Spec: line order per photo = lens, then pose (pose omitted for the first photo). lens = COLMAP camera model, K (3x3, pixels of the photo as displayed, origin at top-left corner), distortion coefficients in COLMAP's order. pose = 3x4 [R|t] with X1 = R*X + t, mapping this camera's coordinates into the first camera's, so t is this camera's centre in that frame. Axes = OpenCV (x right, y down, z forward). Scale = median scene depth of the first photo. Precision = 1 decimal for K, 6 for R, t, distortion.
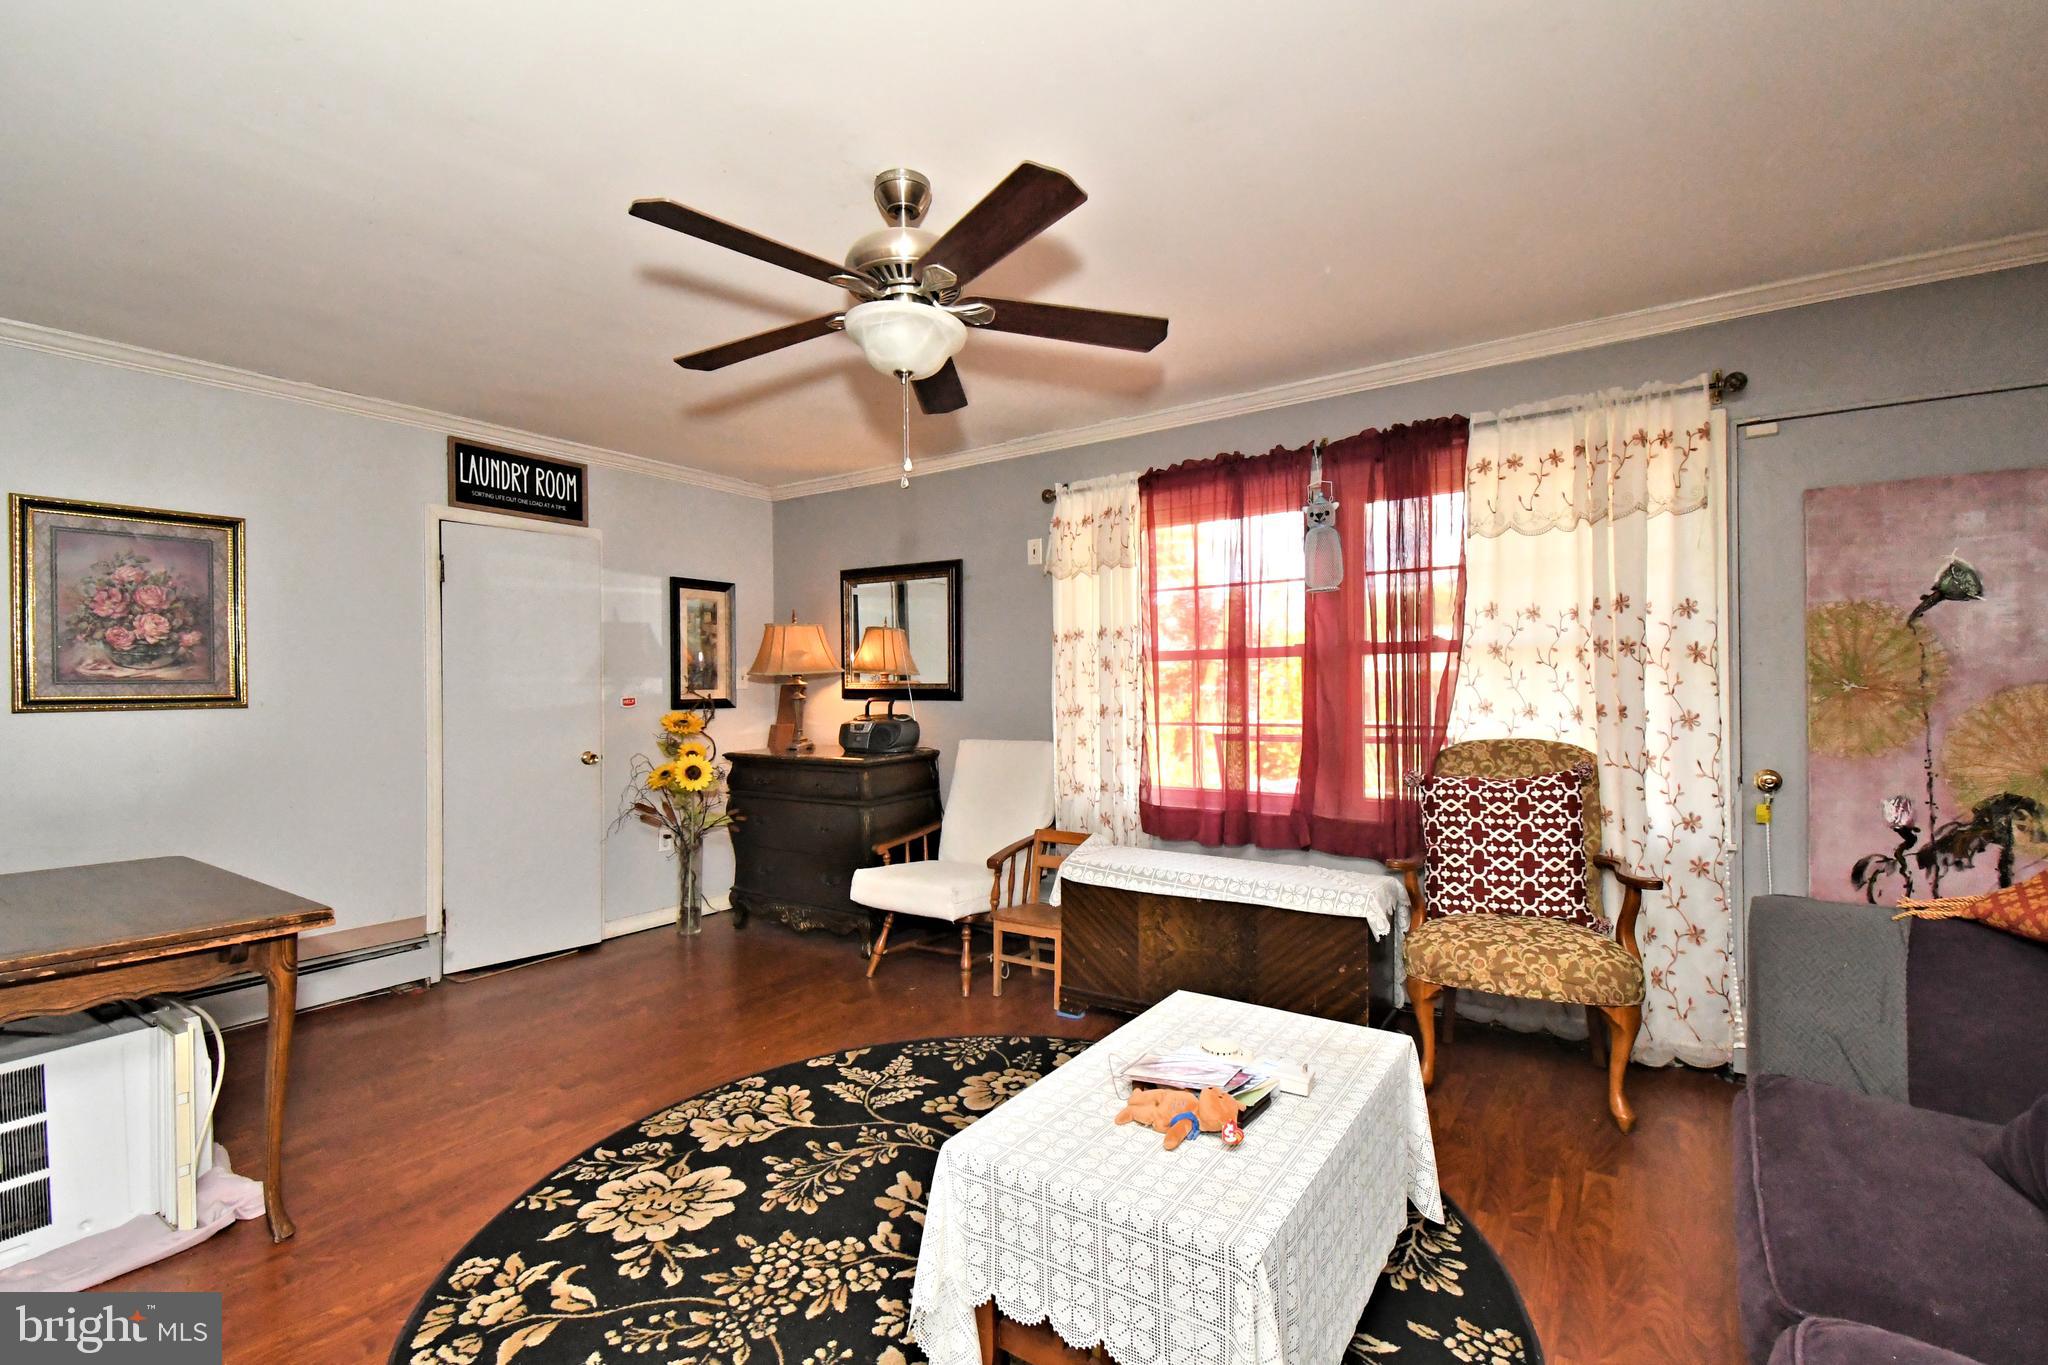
lens RADIAL K [[895.4, 0, 1050.7], [0, 895.4, 690.0], [0, 0, 1]] dist [0.001305, -0.003696]
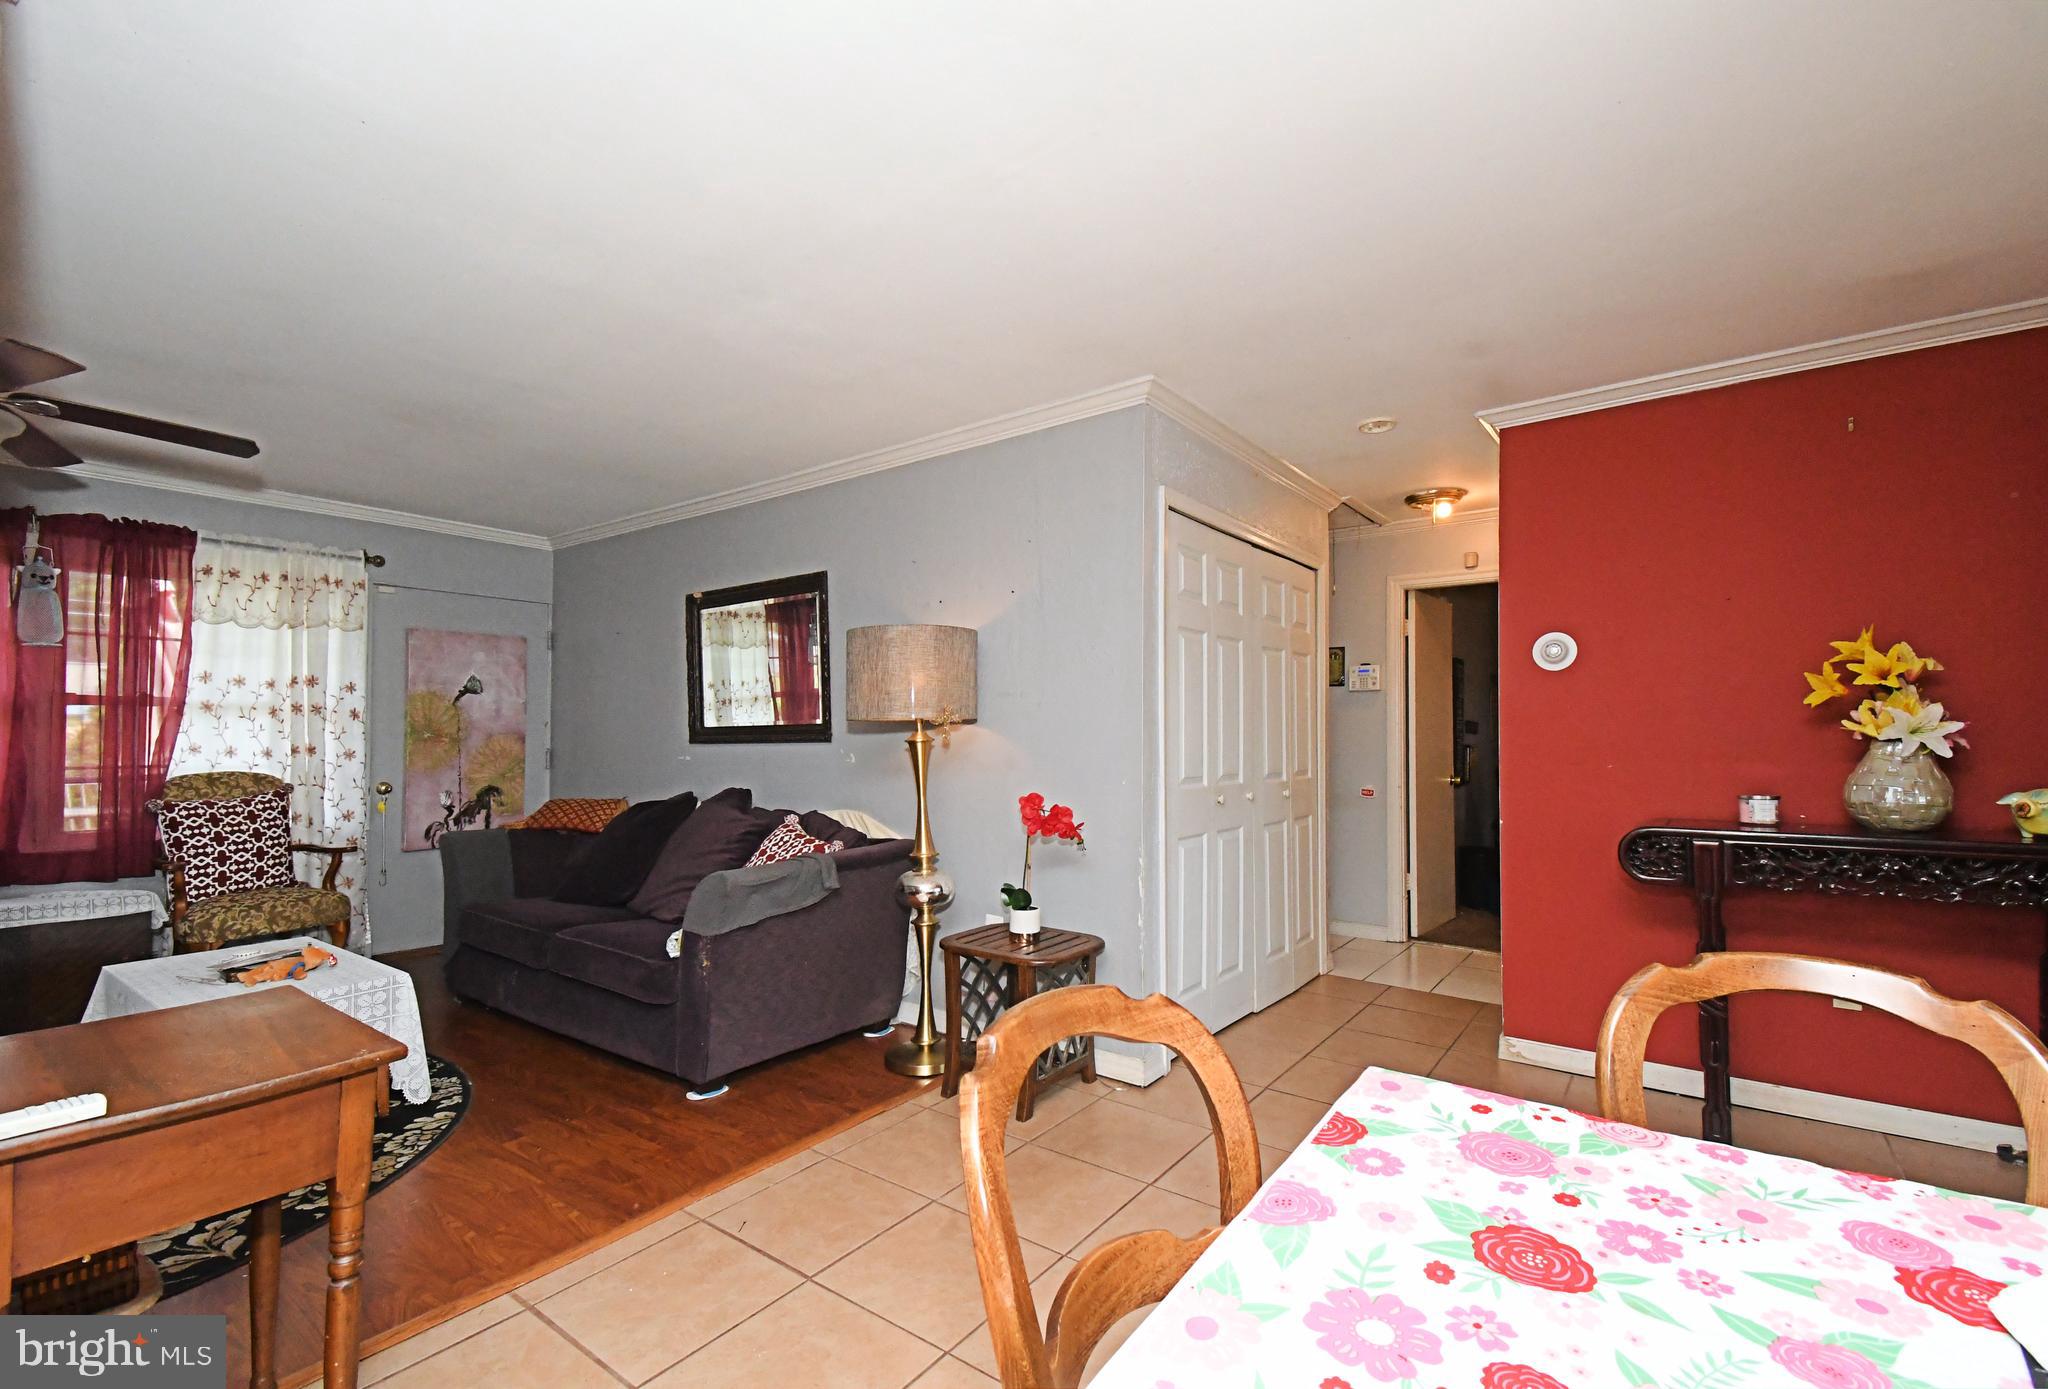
lens RADIAL K [[929.0, 0, 1013.8], [0, 929.0, 699.1], [0, 0, 1]] dist [-0.008293, -0.001429]
pose [[0.039190, 0.049661, 0.997997, -0.828154], [0.007309, 0.998723, -0.049985, 0.022016], [-0.999205, 0.009254, 0.038777, -0.262269]]
